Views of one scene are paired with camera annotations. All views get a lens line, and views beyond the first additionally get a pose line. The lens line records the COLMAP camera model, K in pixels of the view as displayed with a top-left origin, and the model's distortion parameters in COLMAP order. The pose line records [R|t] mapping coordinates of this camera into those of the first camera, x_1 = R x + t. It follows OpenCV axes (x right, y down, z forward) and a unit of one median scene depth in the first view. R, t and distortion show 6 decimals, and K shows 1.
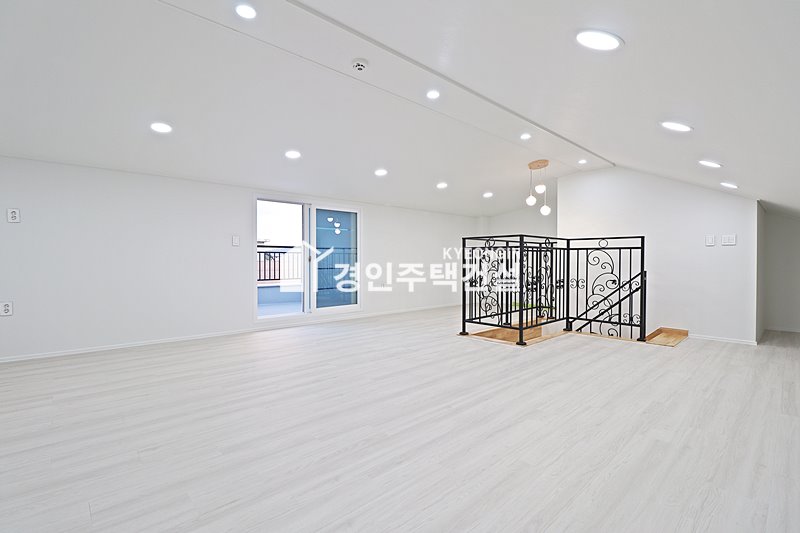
lens RADIAL K [[368.4, 0, 403.8], [0, 368.4, 266.1], [0, 0, 1]] dist [-0.004253, -0.011583]
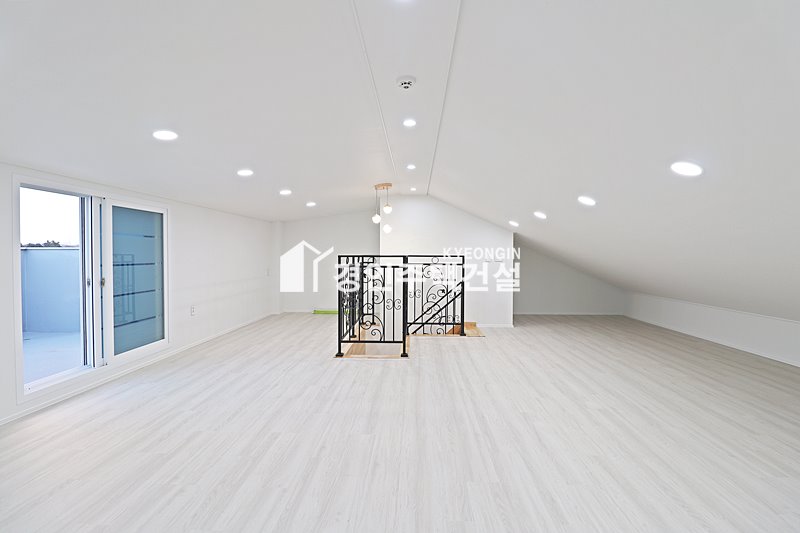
lens RADIAL K [[368.4, 0, 403.9], [0, 368.4, 258.9], [0, 0, 1]] dist [-0.004253, -0.011583]
pose [[0.712978, -0.007298, 0.701148, -0.389529], [0.011655, 0.999931, -0.001444, -0.063499], [-0.701089, 0.009201, 0.713014, 0.195889]]
